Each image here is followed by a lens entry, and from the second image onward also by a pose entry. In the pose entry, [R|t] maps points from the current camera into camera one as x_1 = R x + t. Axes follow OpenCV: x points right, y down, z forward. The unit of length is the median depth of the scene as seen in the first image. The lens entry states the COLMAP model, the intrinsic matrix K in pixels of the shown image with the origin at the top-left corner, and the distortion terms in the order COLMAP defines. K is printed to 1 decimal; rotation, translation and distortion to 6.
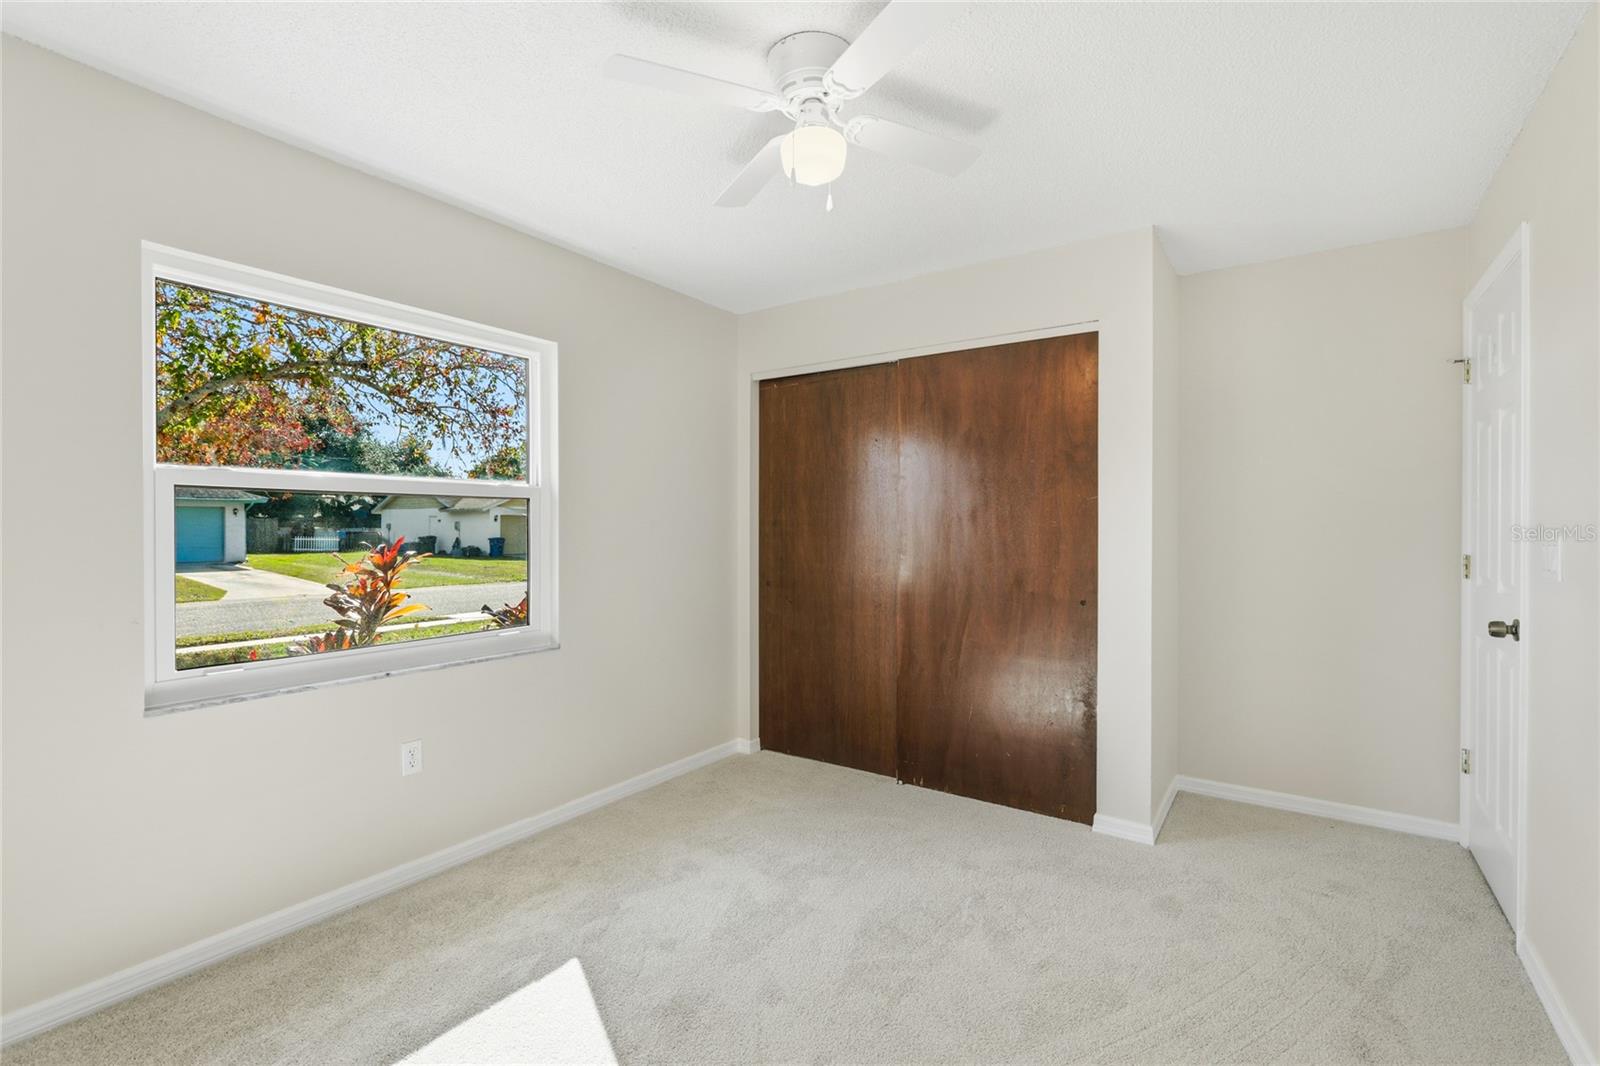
lens RADIAL K [[735.2, 0, 786.3], [0, 735.2, 541.8], [0, 0, 1]] dist [0.001954, 0.000160]
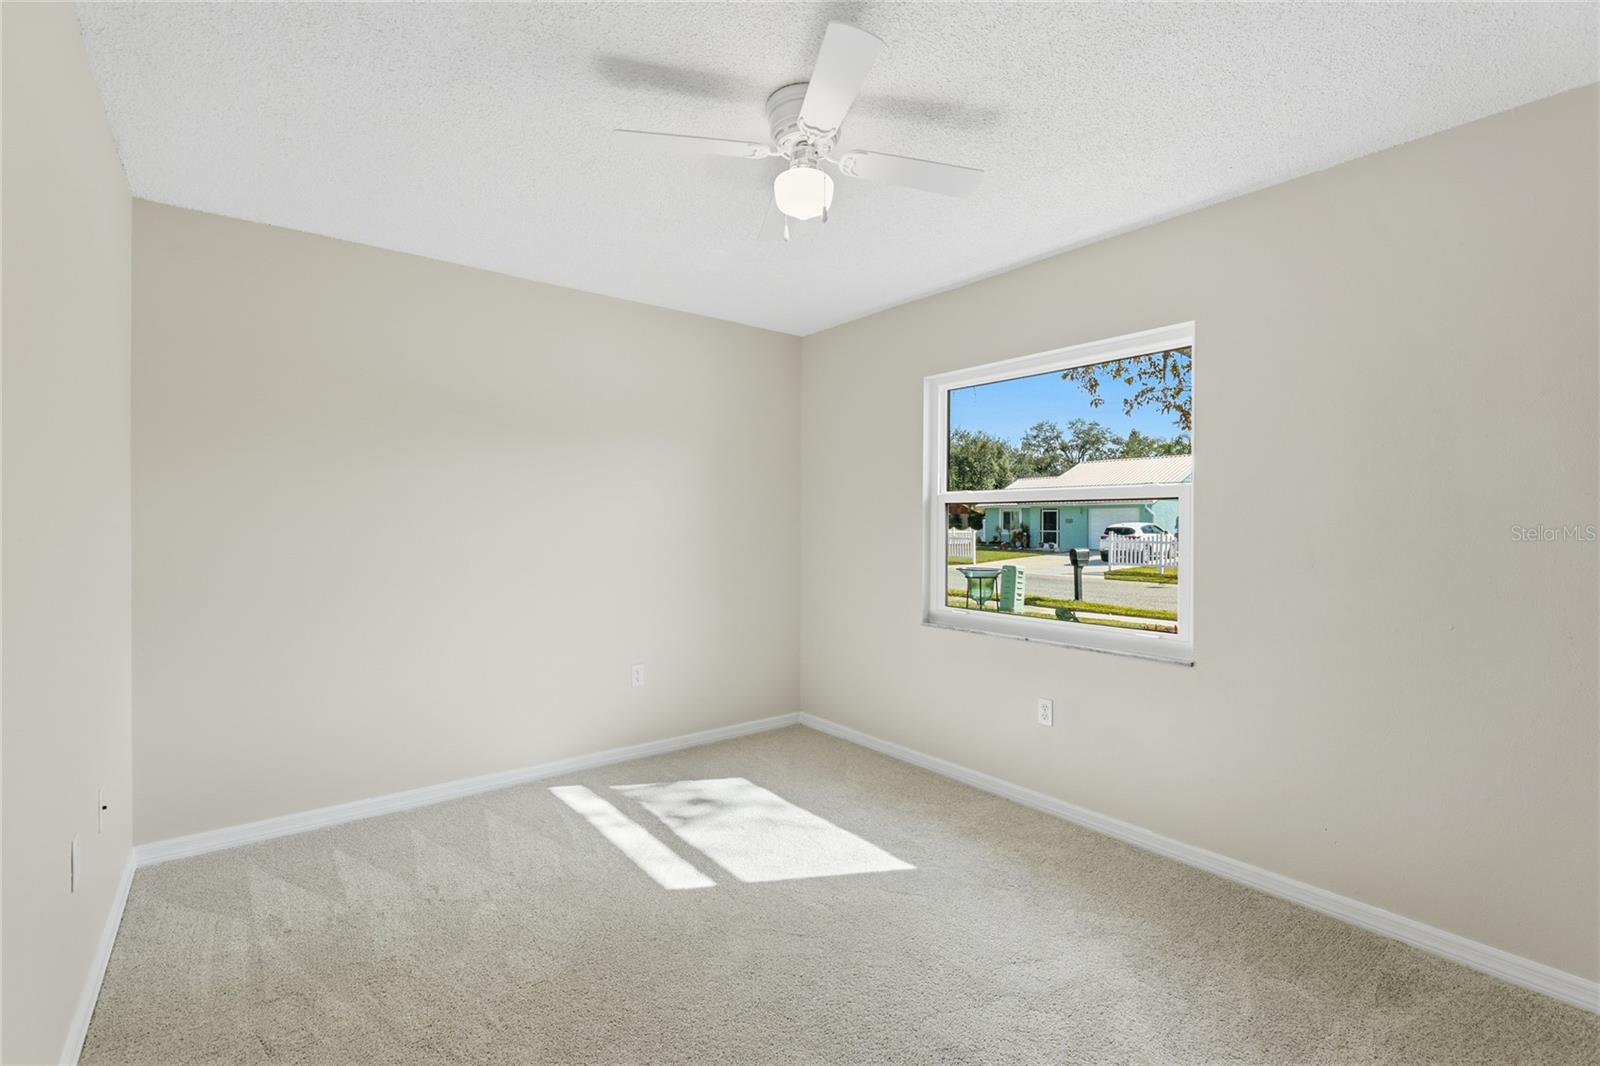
lens RADIAL K [[702.3, 0, 800.0], [0, 702.3, 533.0], [0, 0, 1]] dist [0.000207, -0.000004]
pose [[-0.282580, 0.004558, -0.959233, 0.772228], [-0.031508, 0.999405, 0.014031, -0.013872], [0.958726, 0.034188, -0.282269, 0.949608]]
